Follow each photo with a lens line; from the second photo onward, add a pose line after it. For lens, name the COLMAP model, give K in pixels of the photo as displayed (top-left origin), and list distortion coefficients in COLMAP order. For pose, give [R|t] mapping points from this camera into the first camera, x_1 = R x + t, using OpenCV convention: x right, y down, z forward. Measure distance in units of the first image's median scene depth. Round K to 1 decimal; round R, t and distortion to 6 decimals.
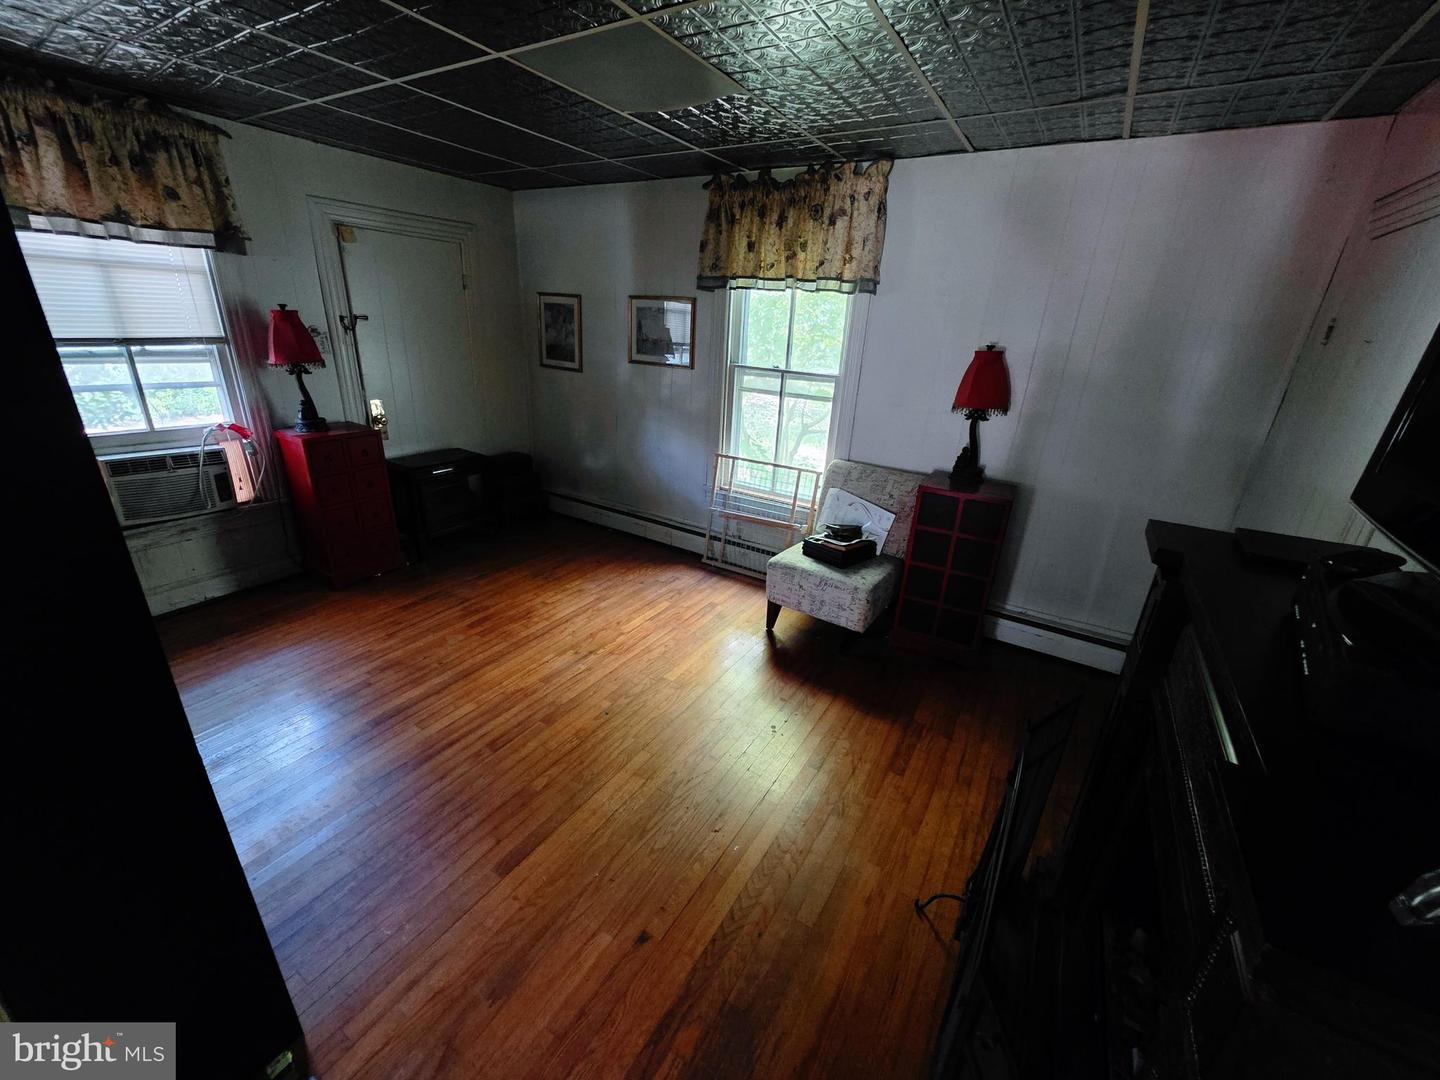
lens RADIAL K [[571.6, 0, 717.3], [0, 571.6, 540.2], [0, 0, 1]] dist [0.001207, 0.000293]
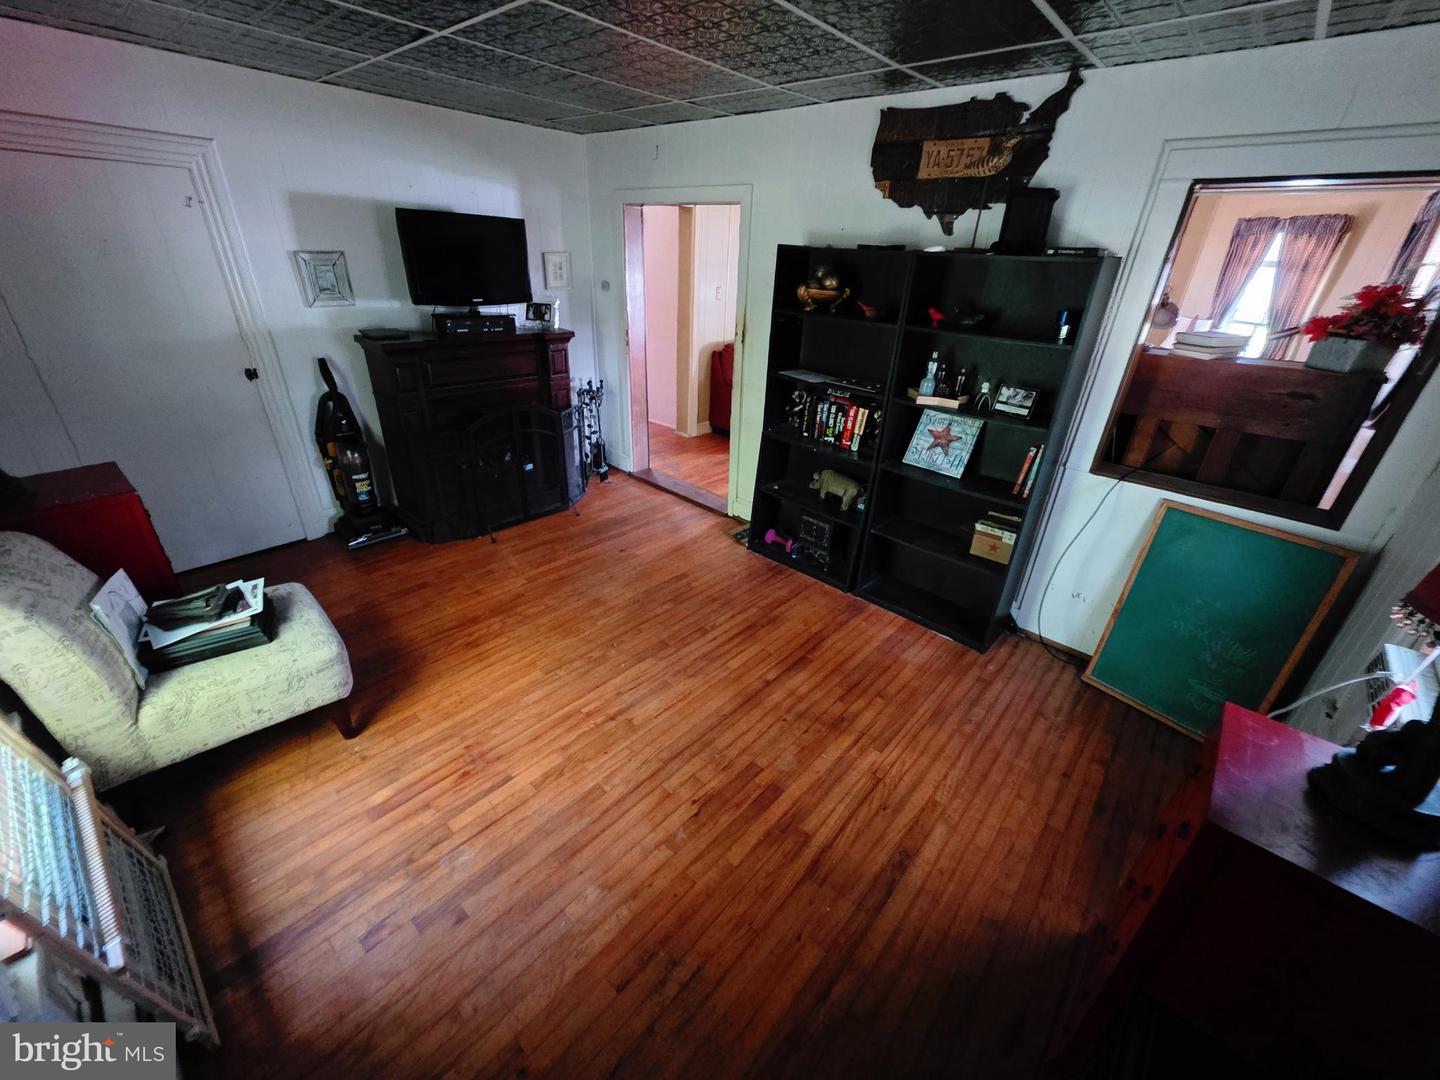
lens RADIAL K [[571.6, 0, 717.3], [0, 571.6, 540.2], [0, 0, 1]] dist [0.001207, 0.000293]
pose [[-0.980734, -0.155755, 0.117905, -0.416970], [-0.015214, 0.662628, 0.748794, -0.569631], [-0.194756, 0.732574, -0.652231, 1.298630]]
